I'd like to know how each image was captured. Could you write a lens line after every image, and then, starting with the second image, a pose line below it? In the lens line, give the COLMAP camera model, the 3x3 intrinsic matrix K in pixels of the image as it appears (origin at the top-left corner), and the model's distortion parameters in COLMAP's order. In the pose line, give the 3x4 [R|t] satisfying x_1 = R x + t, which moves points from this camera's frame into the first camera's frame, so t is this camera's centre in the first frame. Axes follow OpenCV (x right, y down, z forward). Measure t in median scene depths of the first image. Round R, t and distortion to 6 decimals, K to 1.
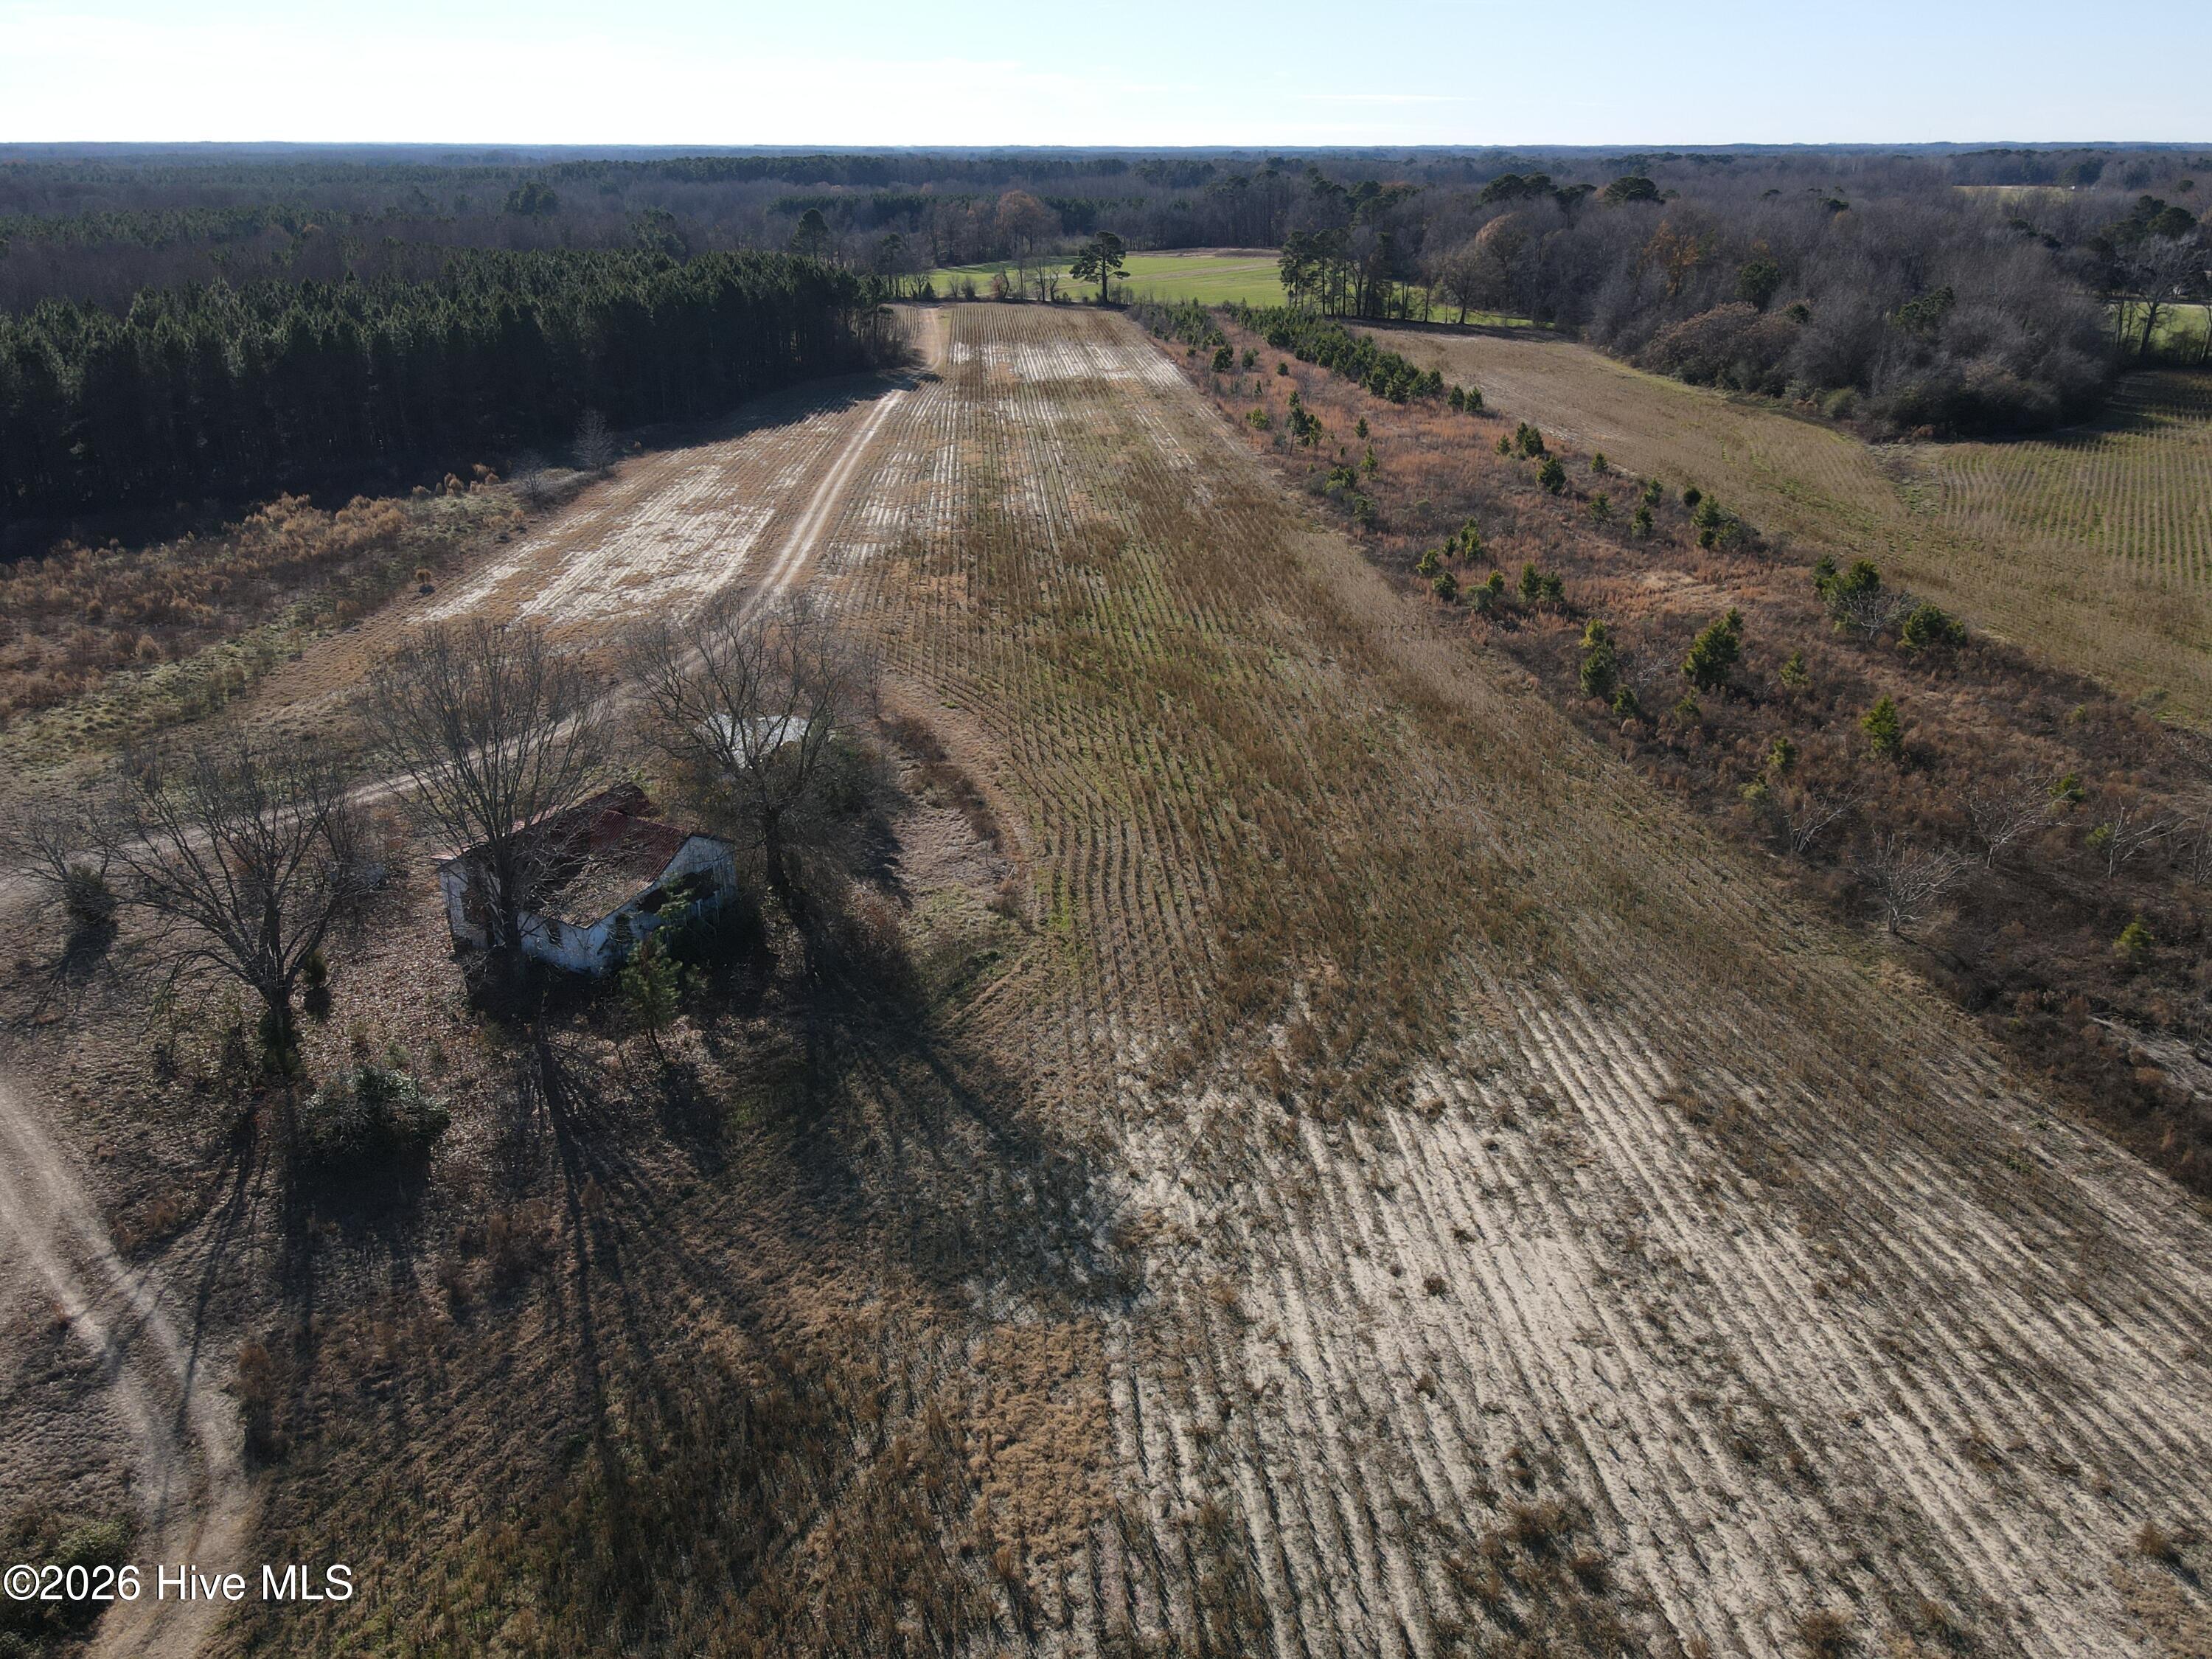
lens RADIAL K [[1557.5, 0, 1106.0], [0, 1557.5, 829.5], [0, 0, 1]] dist [-0.004172, 0.025230]
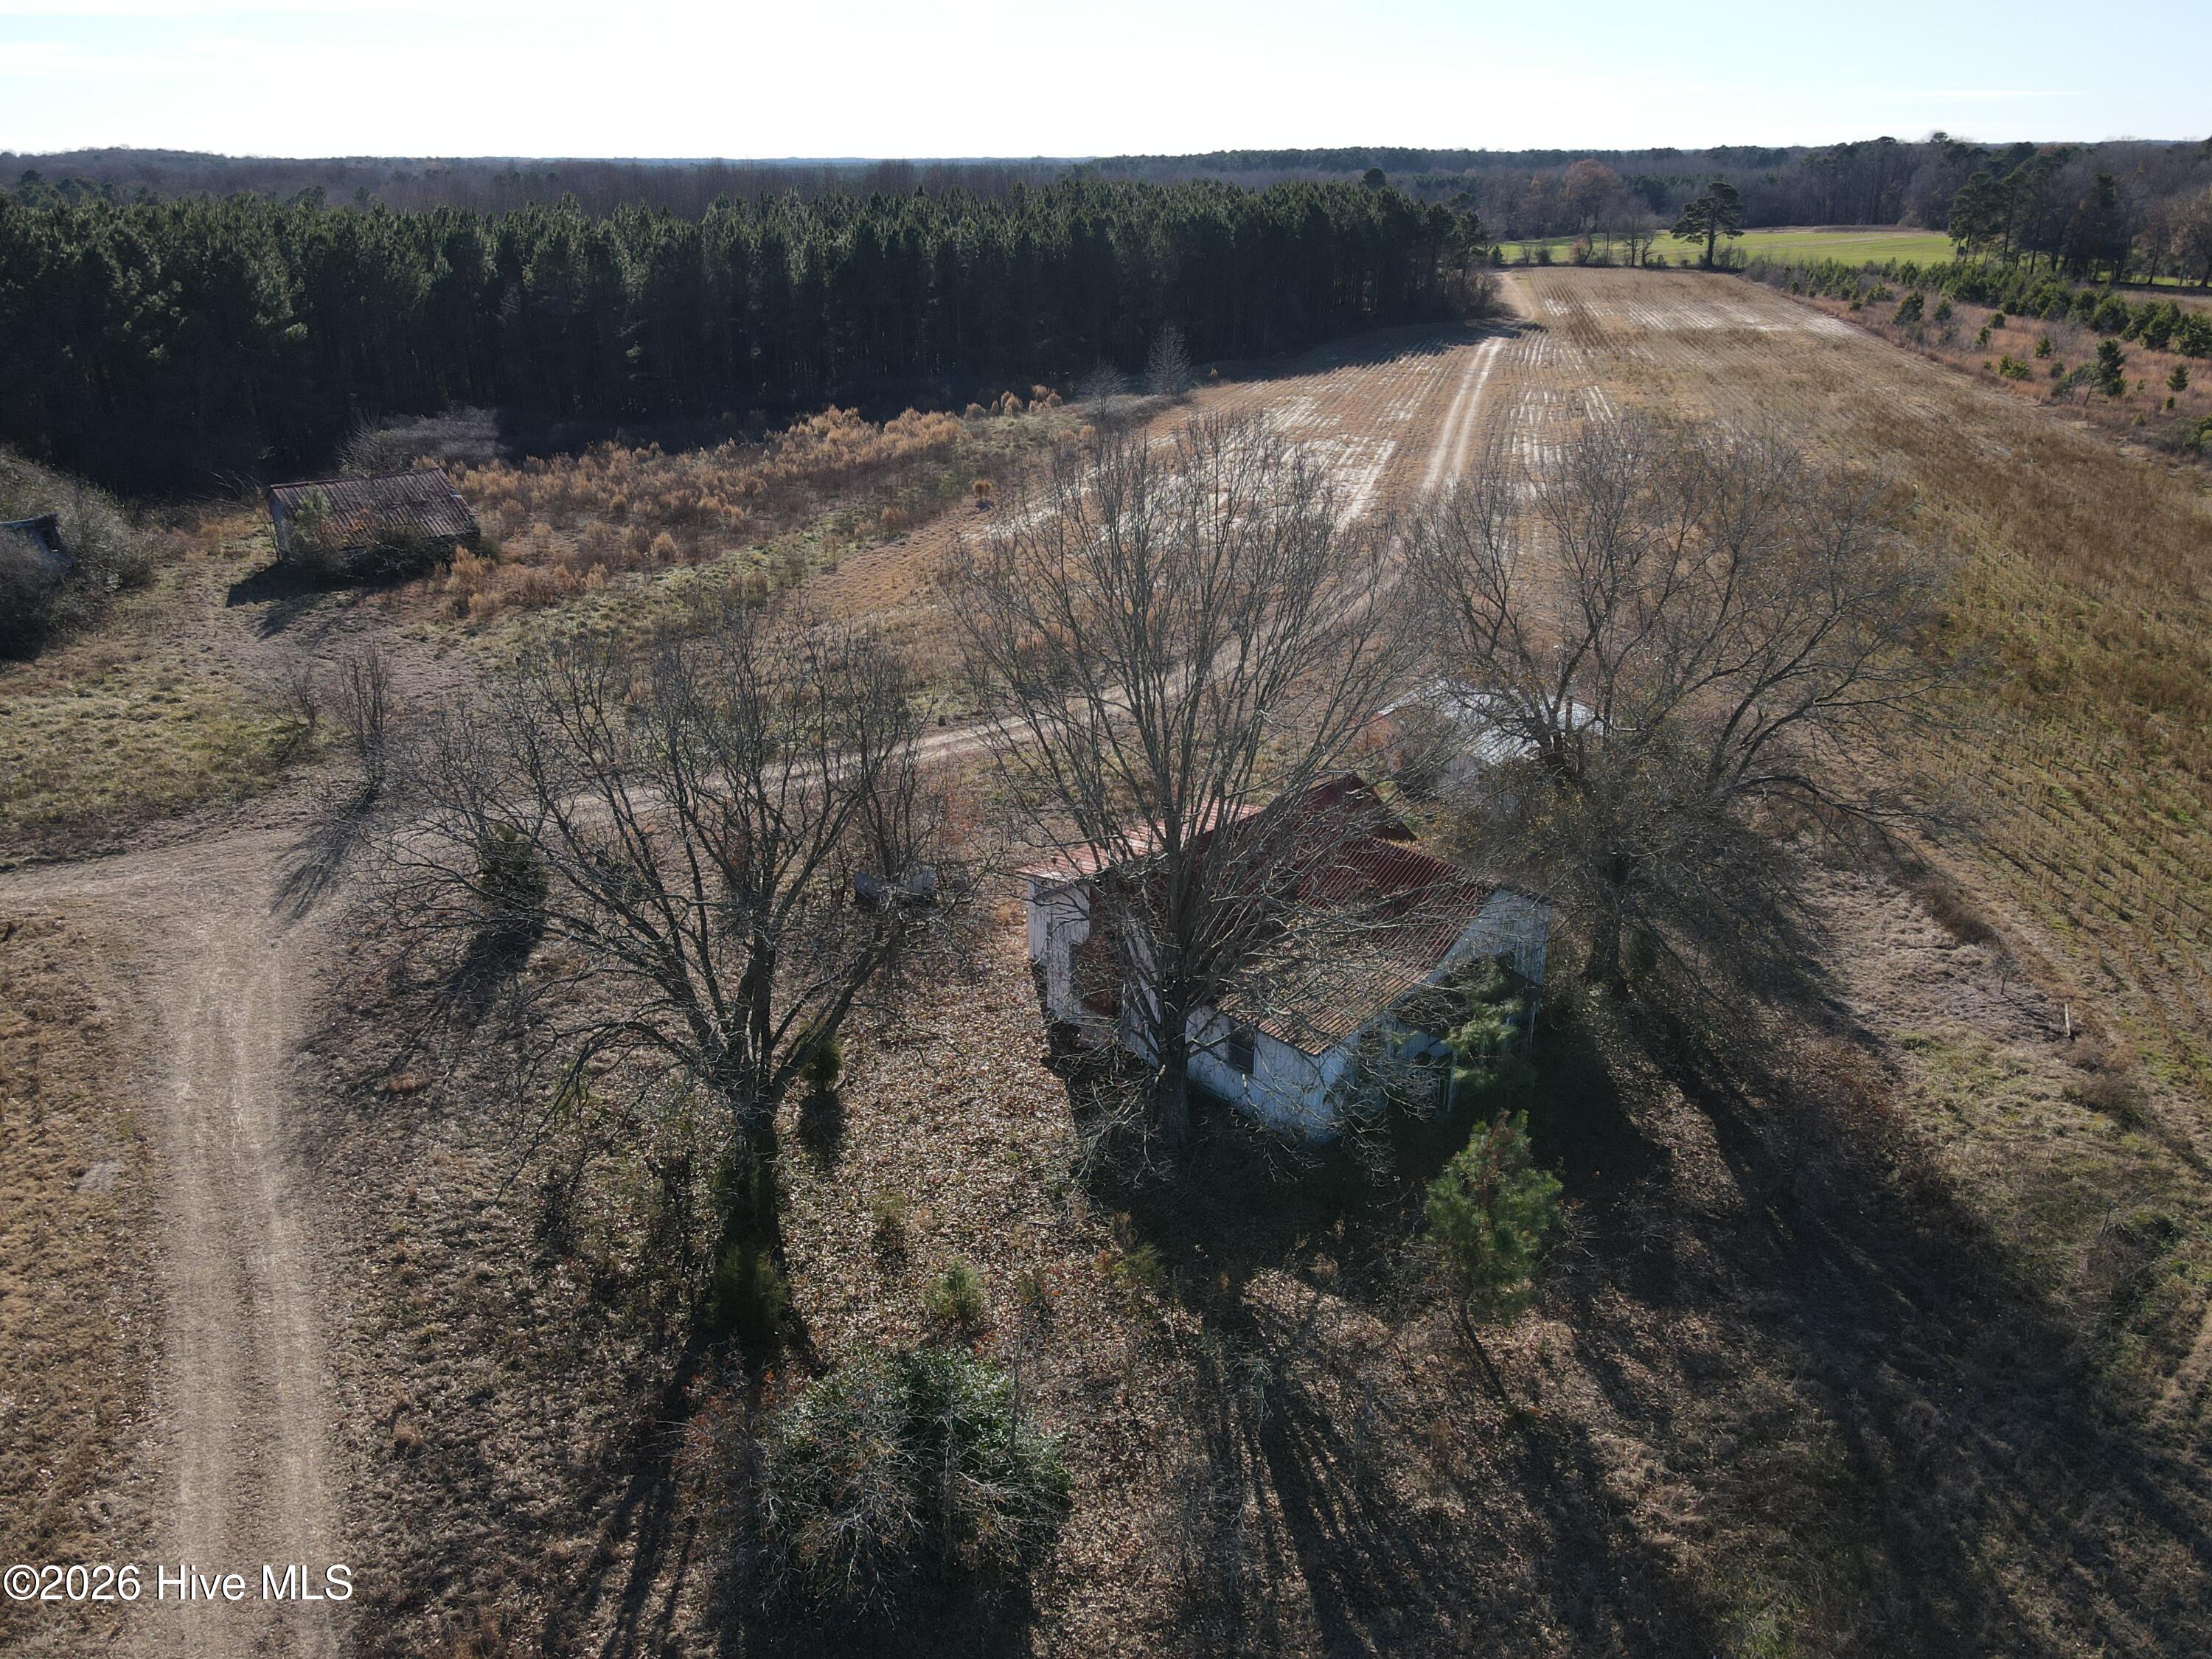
lens RADIAL K [[1557.5, 0, 1106.0], [0, 1557.5, 829.5], [0, 0, 1]] dist [-0.004172, 0.025230]
pose [[0.954782, 0.103911, -0.278557, -0.149827], [-0.105657, 0.994364, 0.008779, -0.003547], [0.277900, 0.021050, 0.960379, 0.279256]]
